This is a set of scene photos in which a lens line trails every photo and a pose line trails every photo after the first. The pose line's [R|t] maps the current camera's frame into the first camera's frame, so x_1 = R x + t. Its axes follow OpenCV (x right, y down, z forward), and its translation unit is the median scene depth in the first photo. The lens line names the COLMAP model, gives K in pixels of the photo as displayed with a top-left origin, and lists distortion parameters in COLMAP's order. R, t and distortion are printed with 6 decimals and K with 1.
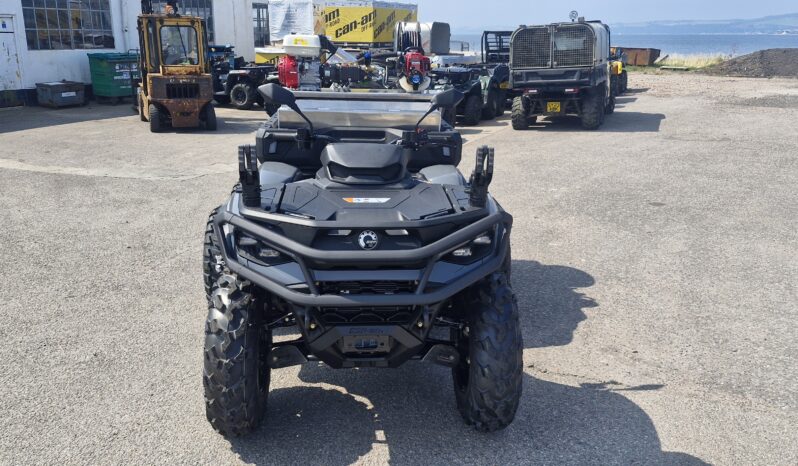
lens RADIAL K [[699.9, 0, 401.7], [0, 699.9, 232.8], [0, 0, 1]] dist [0.120272, -0.187395]
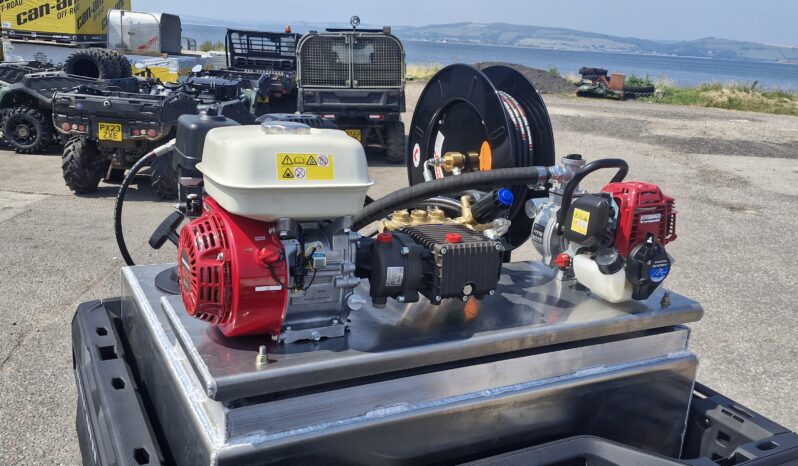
lens RADIAL K [[699.9, 0, 401.7], [0, 699.9, 232.8], [0, 0, 1]] dist [0.120272, -0.187395]
pose [[0.908930, -0.059229, 0.412721, -0.060020], [0.055617, 0.998236, 0.020771, -0.070696], [-0.413223, 0.004075, 0.910621, 0.216989]]
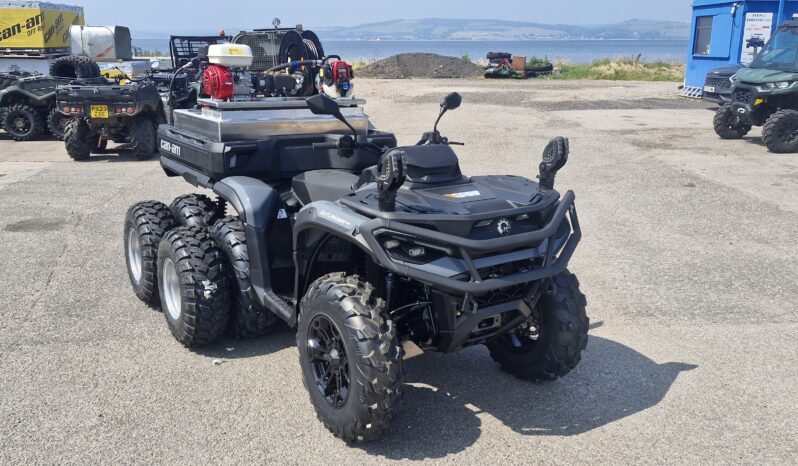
lens RADIAL K [[699.9, 0, 401.7], [0, 699.9, 232.8], [0, 0, 1]] dist [0.120272, -0.187395]
pose [[0.870556, -0.134297, 0.473389, -0.122937], [0.137070, 0.990142, 0.028826, -0.005979], [-0.472594, 0.039793, 0.880382, 0.014028]]
